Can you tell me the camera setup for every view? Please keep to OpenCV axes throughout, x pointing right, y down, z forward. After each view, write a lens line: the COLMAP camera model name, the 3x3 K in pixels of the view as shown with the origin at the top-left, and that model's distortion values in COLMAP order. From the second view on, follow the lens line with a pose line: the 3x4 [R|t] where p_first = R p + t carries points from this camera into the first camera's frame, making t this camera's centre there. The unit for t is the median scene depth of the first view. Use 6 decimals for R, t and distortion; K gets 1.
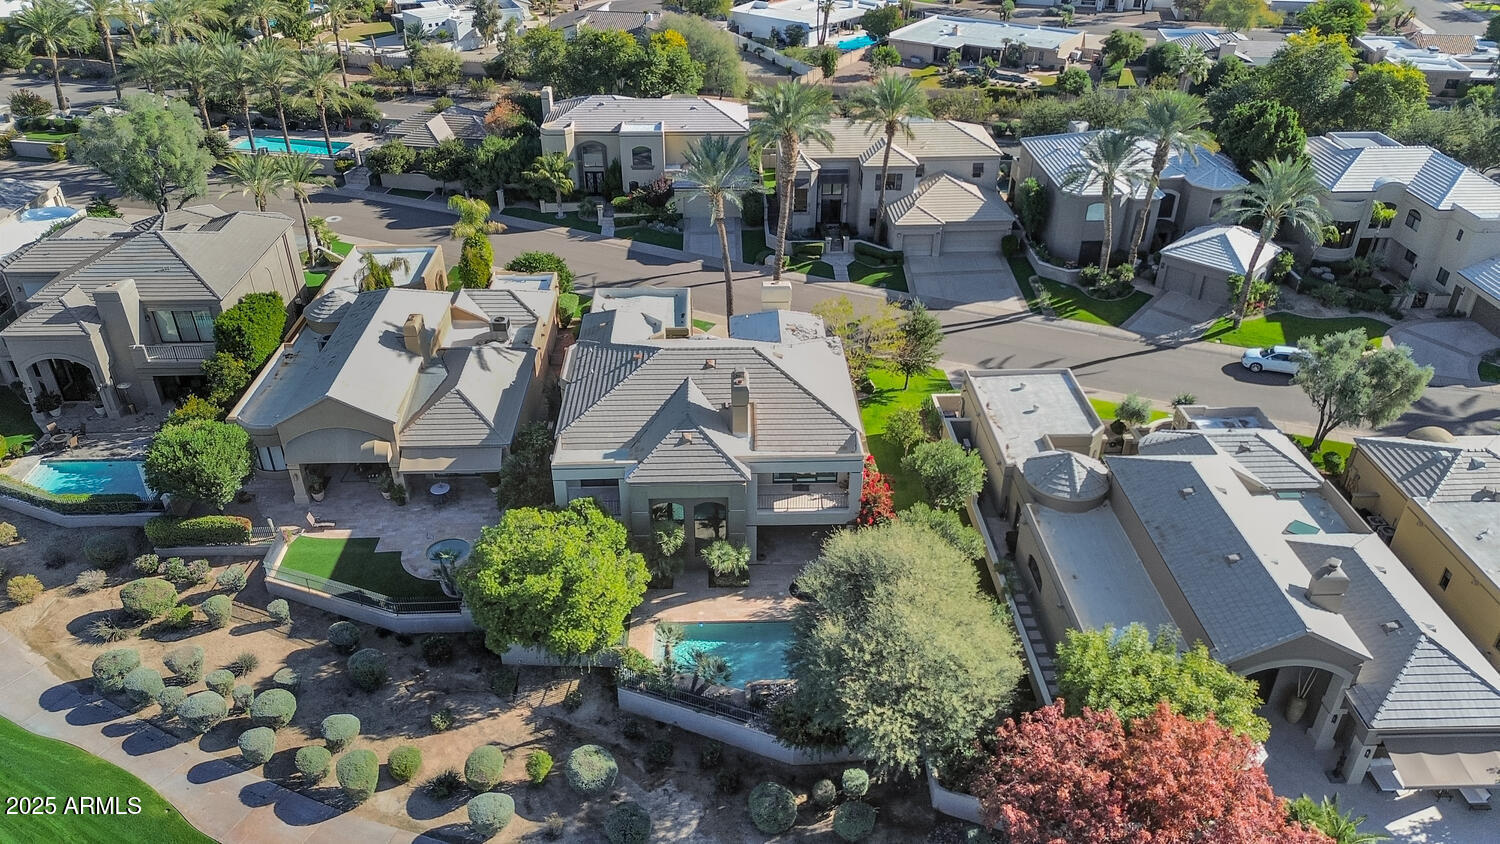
lens RADIAL K [[1044.0, 0, 750.0], [0, 1044.0, 422.0], [0, 0, 1]] dist [0.104977, -0.103208]
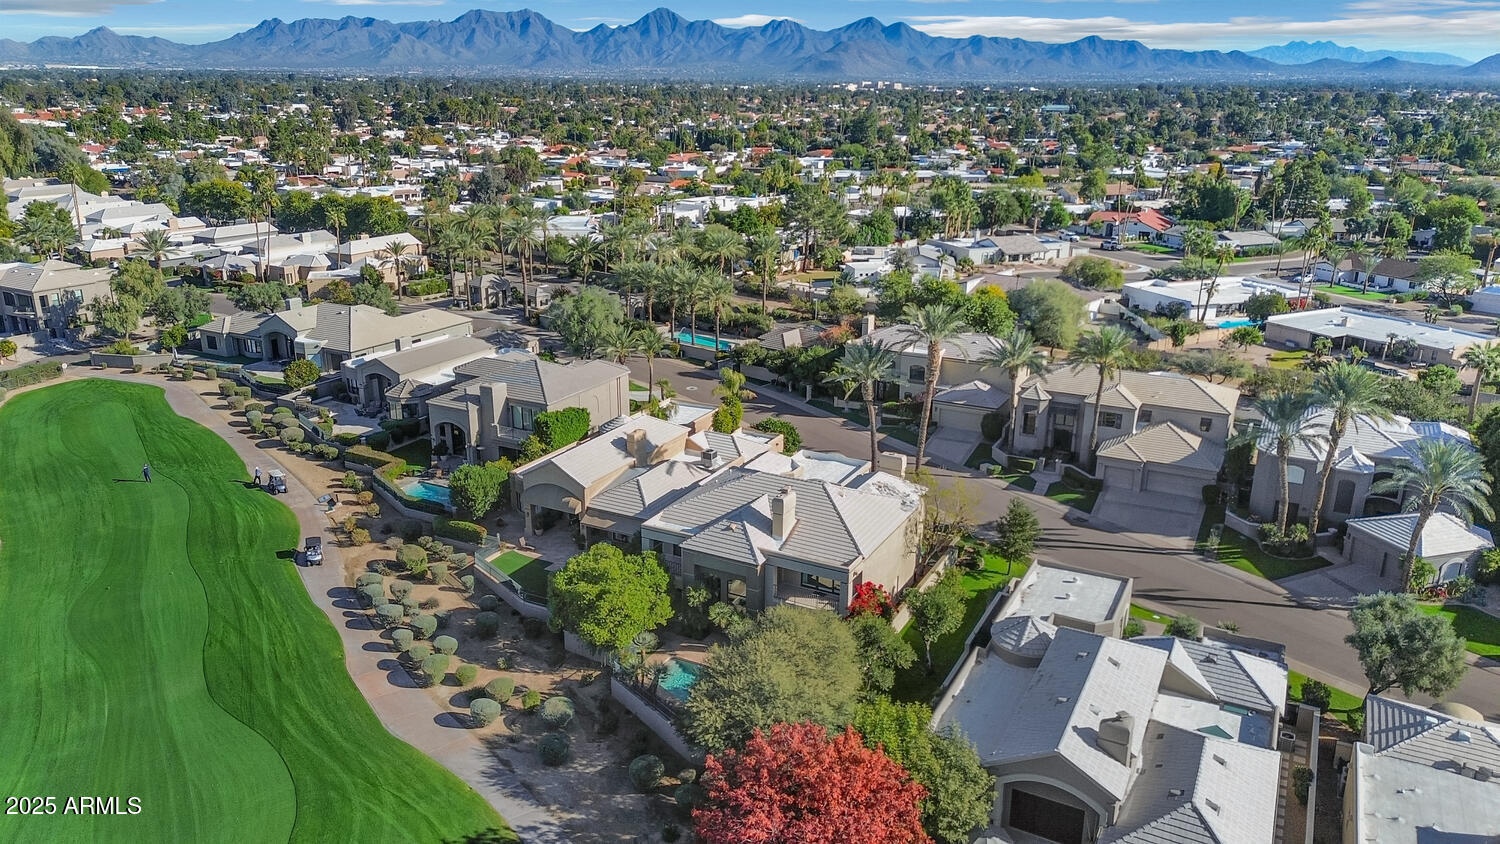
lens RADIAL K [[1044.0, 0, 750.0], [0, 1044.0, 422.0], [0, 0, 1]] dist [0.104977, -0.103208]
pose [[0.867410, 0.154707, -0.472933, 0.432683], [-0.265084, 0.948012, -0.176077, 0.088507], [0.421106, 0.278098, 0.863326, -0.142415]]
